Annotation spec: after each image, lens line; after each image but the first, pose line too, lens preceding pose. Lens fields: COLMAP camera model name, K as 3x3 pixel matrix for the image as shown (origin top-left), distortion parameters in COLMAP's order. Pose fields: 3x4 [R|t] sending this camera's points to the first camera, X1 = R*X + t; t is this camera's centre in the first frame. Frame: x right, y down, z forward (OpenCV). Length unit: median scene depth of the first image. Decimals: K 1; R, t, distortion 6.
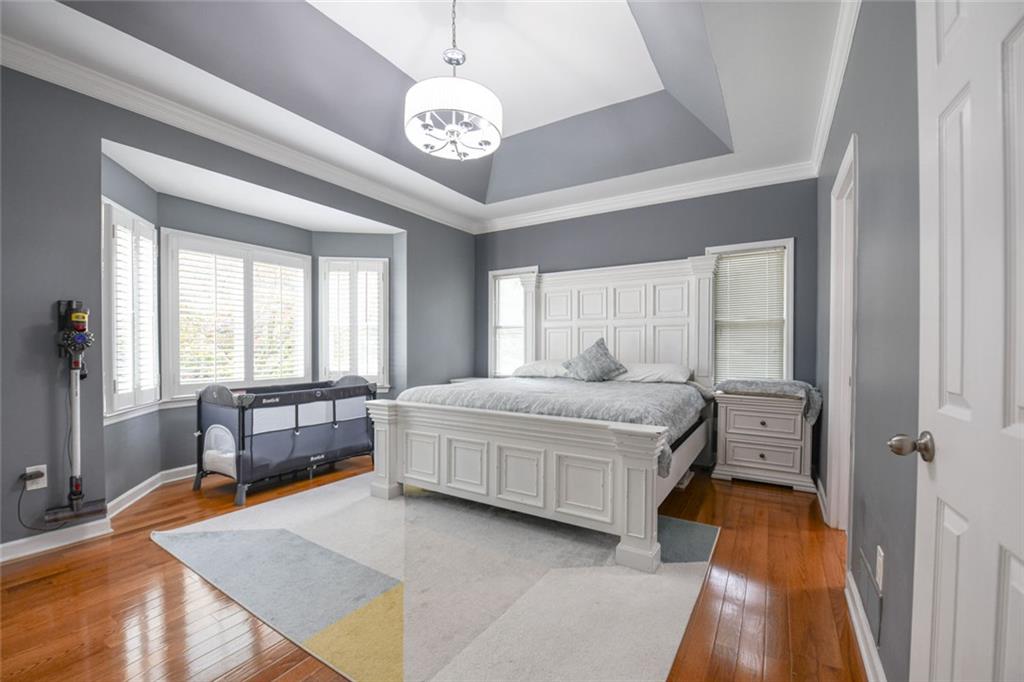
lens RADIAL K [[409.0, 0, 506.5], [0, 409.0, 345.0], [0, 0, 1]] dist [-0.019690, -0.001228]
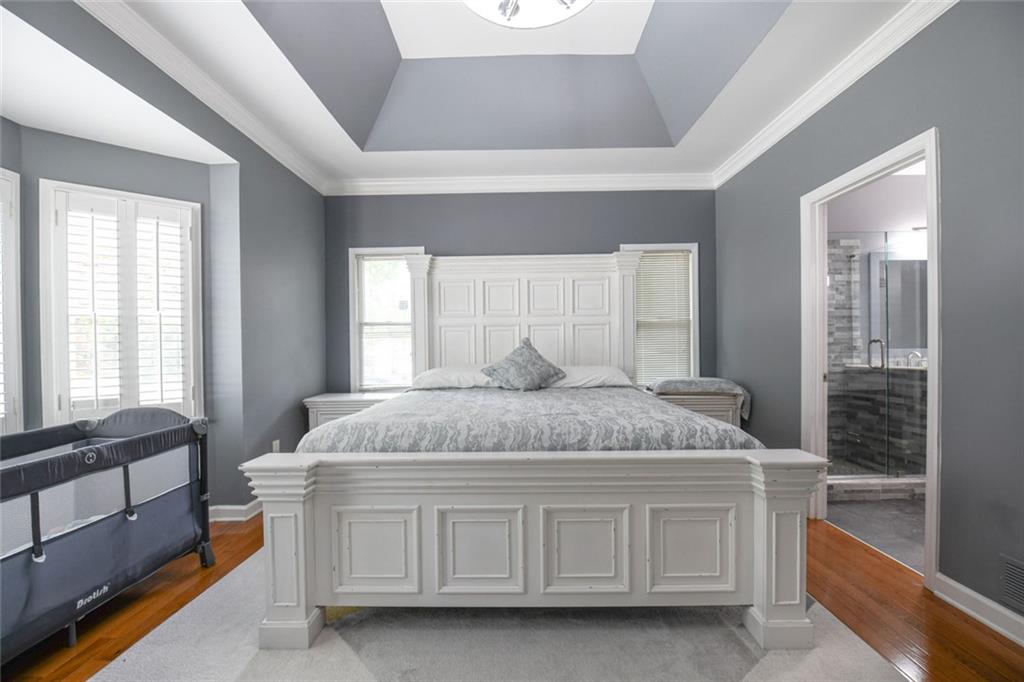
lens RADIAL K [[409.0, 0, 514.7], [0, 409.0, 346.9], [0, 0, 1]] dist [-0.019690, -0.001228]
pose [[0.858952, -0.010728, 0.511943, -0.237167], [0.010497, 0.999939, 0.003342, -0.001521], [-0.511948, 0.002503, 0.859013, 0.312636]]
